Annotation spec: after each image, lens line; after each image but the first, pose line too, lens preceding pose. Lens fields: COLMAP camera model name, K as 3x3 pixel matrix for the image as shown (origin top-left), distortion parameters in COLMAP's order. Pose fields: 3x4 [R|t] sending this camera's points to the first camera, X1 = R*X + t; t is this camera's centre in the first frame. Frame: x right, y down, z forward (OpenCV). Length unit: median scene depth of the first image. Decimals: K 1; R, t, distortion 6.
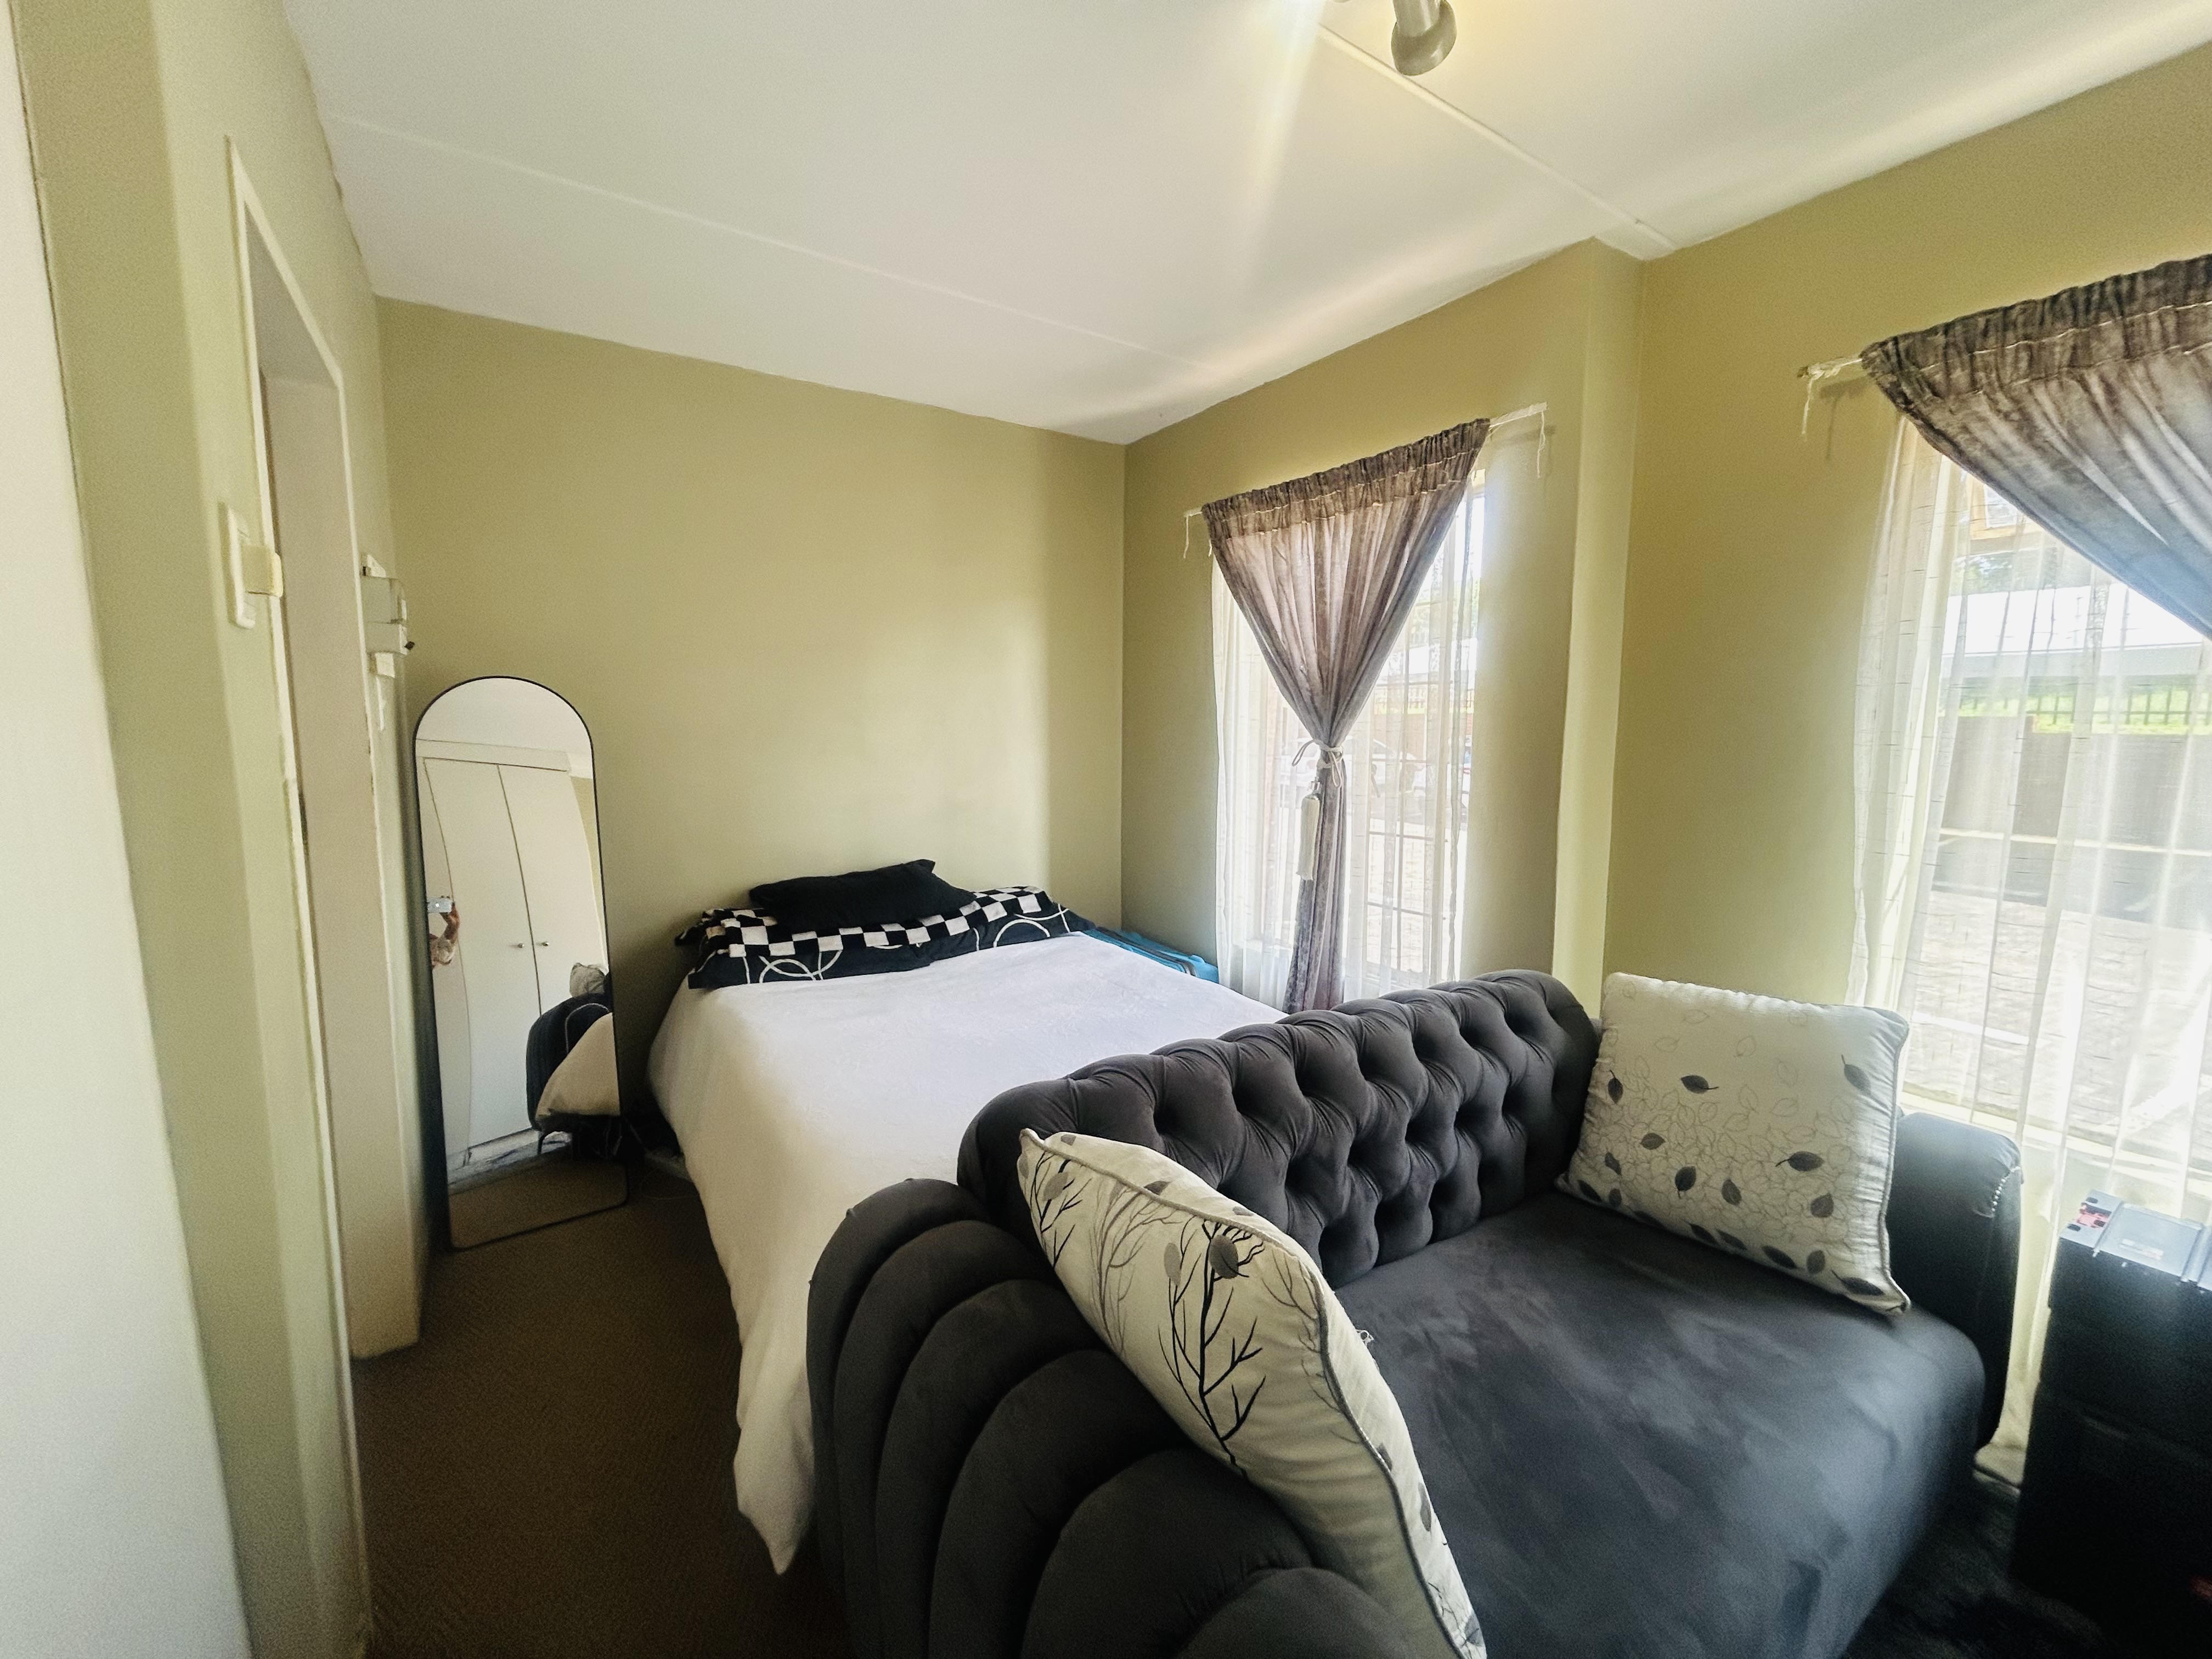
lens RADIAL K [[900.1, 0, 1099.2], [0, 900.1, 820.0], [0, 0, 1]] dist [-0.001149, 0.000265]
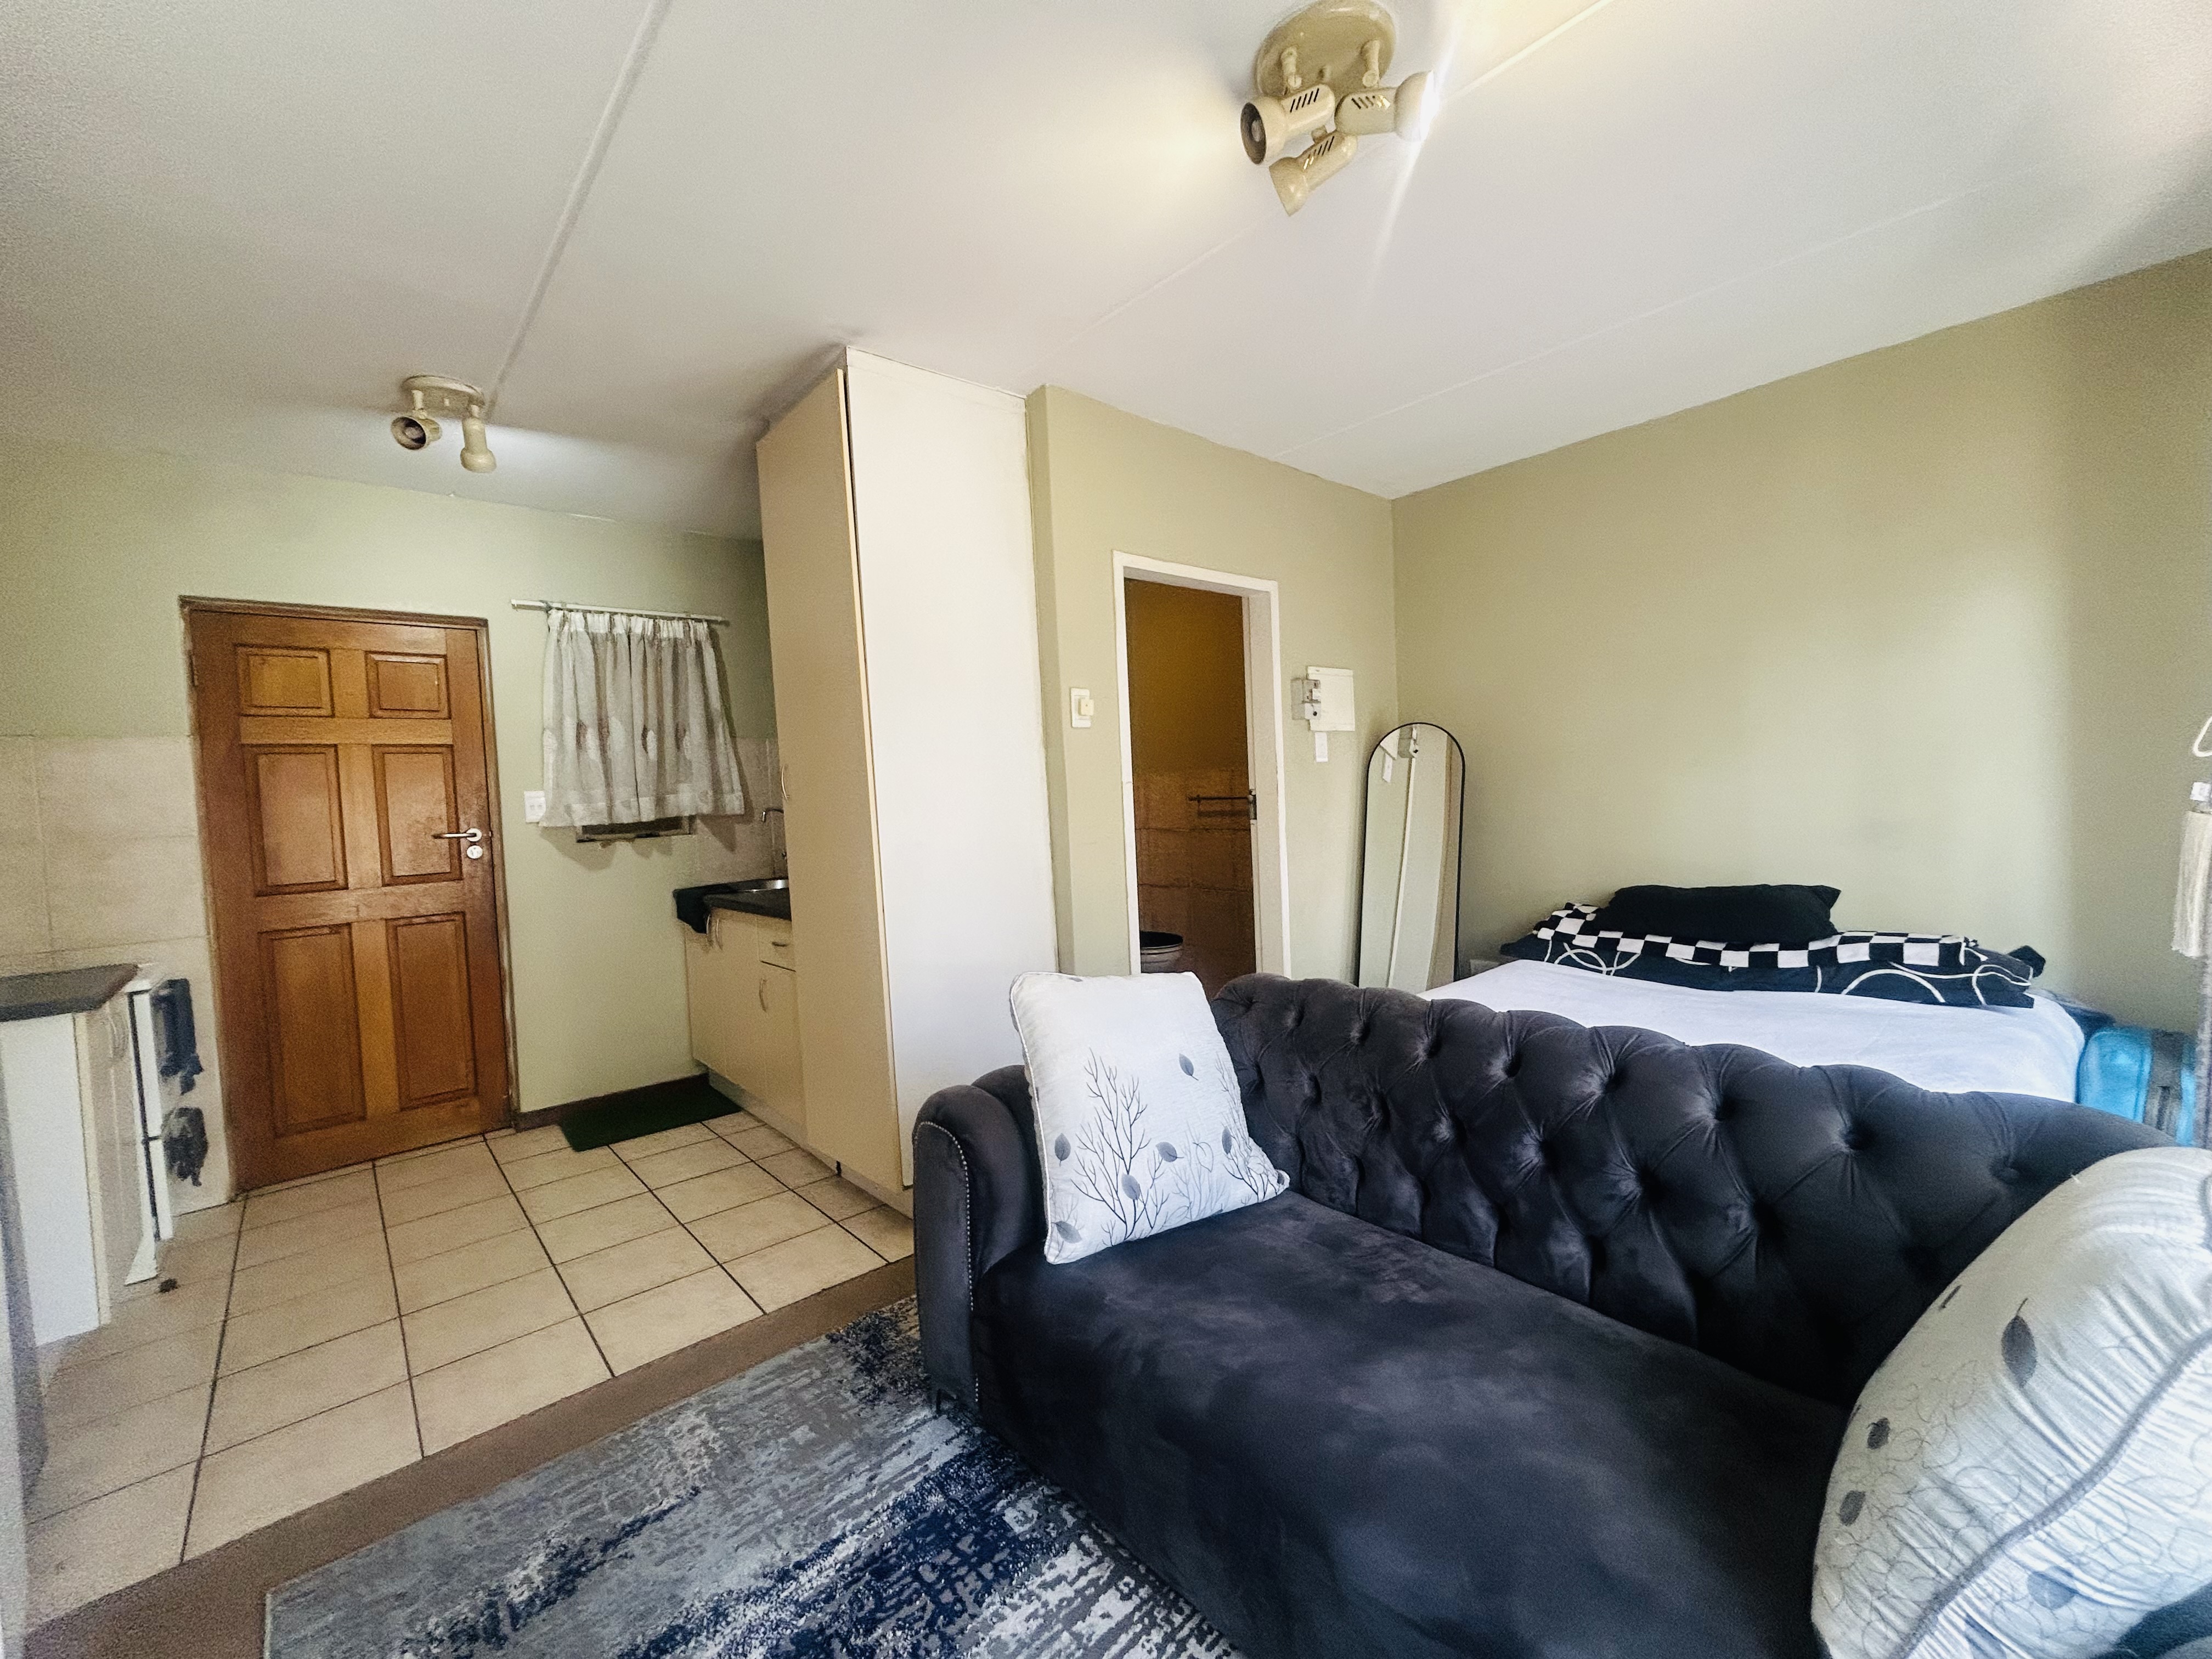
lens RADIAL K [[900.1, 0, 1098.4], [0, 900.1, 821.2], [0, 0, 1]] dist [-0.001149, 0.000265]
pose [[0.146923, 0.024619, -0.988842, 1.074408], [-0.063349, 0.997872, 0.015432, 0.025687], [0.987117, 0.060374, 0.148170, 0.369486]]
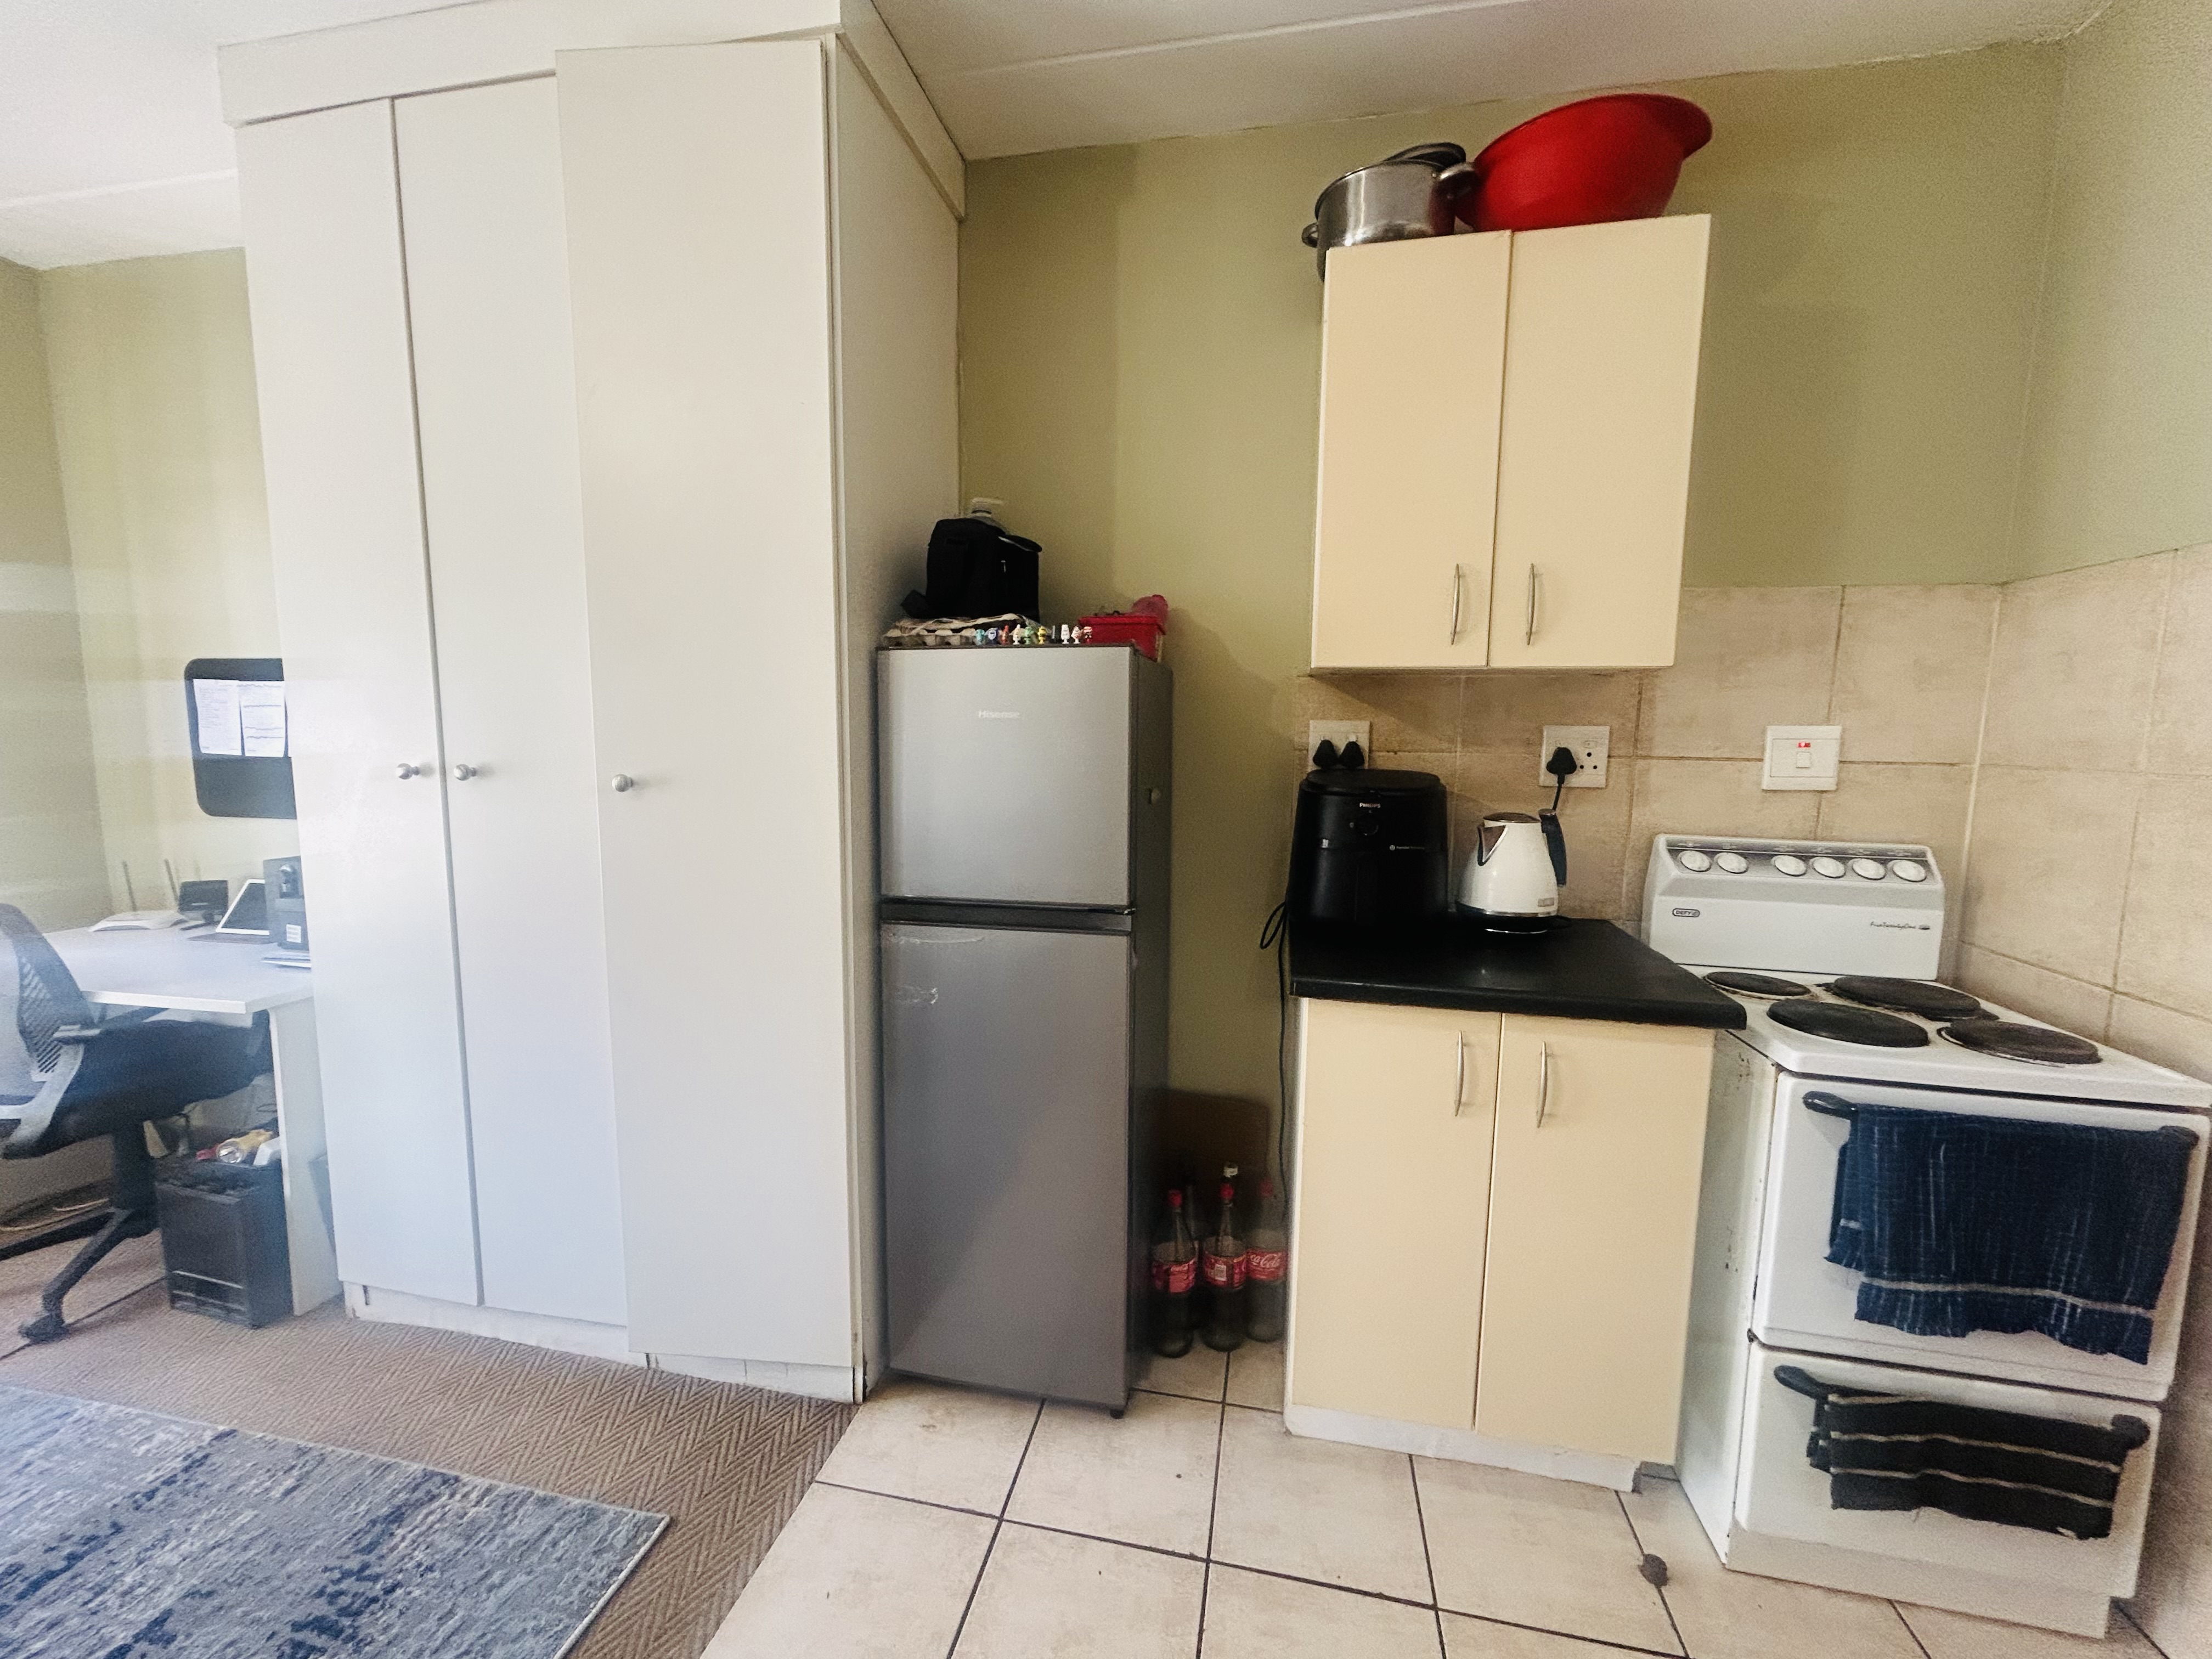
lens RADIAL K [[900.1, 0, 1100.6], [0, 900.1, 821.5], [0, 0, 1]] dist [-0.001149, 0.000265]
pose [[-0.712406, -0.090862, 0.695861, -0.647586], [0.061089, 0.979789, 0.190477, 0.042987], [-0.699104, 0.178207, -0.692457, -0.042982]]
